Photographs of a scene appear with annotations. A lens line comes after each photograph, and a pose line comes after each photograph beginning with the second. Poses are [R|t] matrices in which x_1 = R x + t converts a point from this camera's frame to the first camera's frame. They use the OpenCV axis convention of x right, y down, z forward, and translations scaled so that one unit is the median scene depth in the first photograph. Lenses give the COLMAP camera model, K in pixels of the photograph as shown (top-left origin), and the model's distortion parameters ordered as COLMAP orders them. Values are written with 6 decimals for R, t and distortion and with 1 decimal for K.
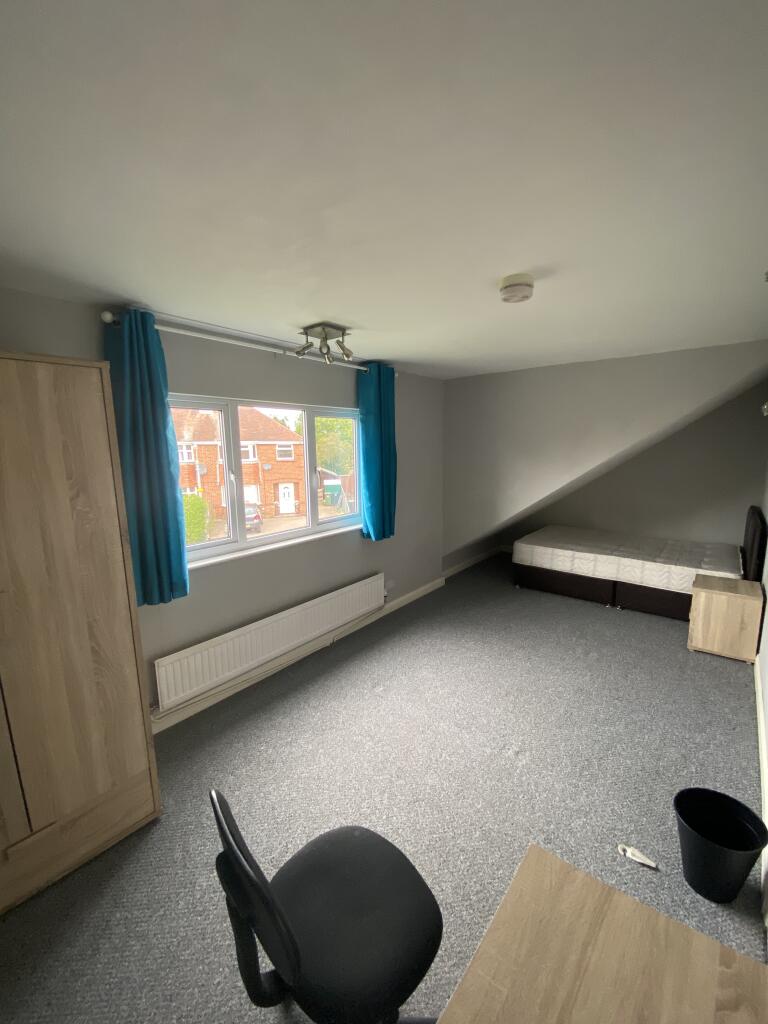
lens RADIAL K [[418.1, 0, 385.5], [0, 418.1, 510.9], [0, 0, 1]] dist [0.068680, -0.049789]
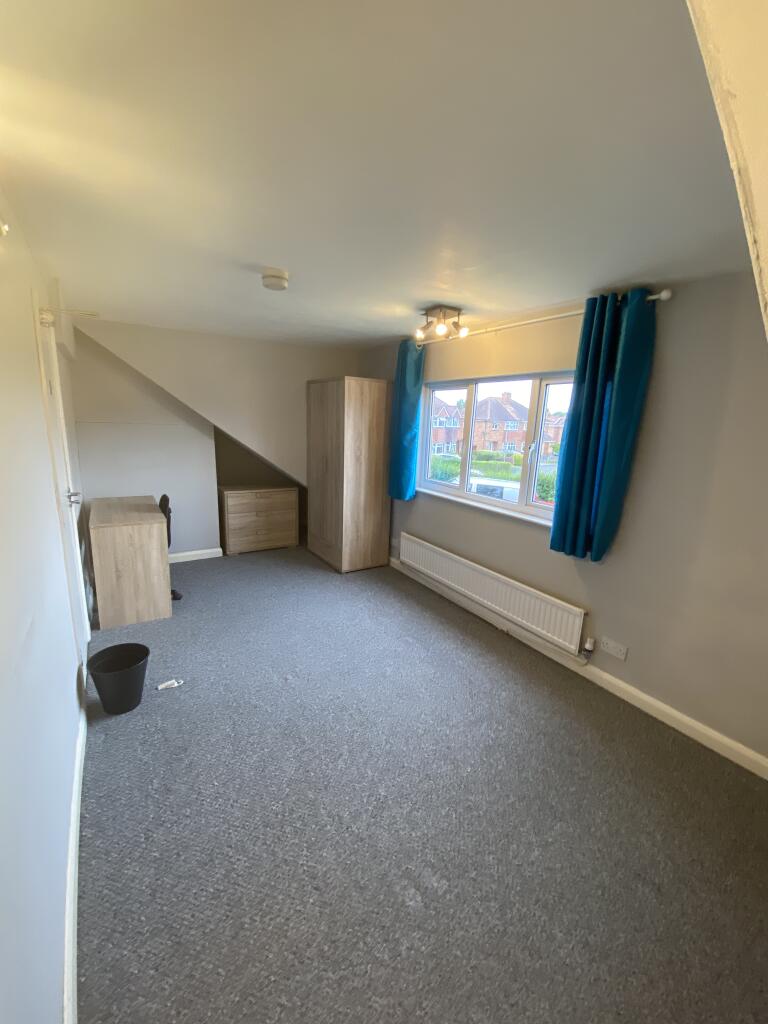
lens RADIAL K [[418.1, 0, 385.5], [0, 418.1, 510.9], [0, 0, 1]] dist [0.068680, -0.049789]
pose [[-0.293567, 0.268981, -0.917316, 0.812160], [-0.137310, 0.937781, 0.318925, -0.228504], [0.946026, 0.219582, -0.238367, 0.966618]]
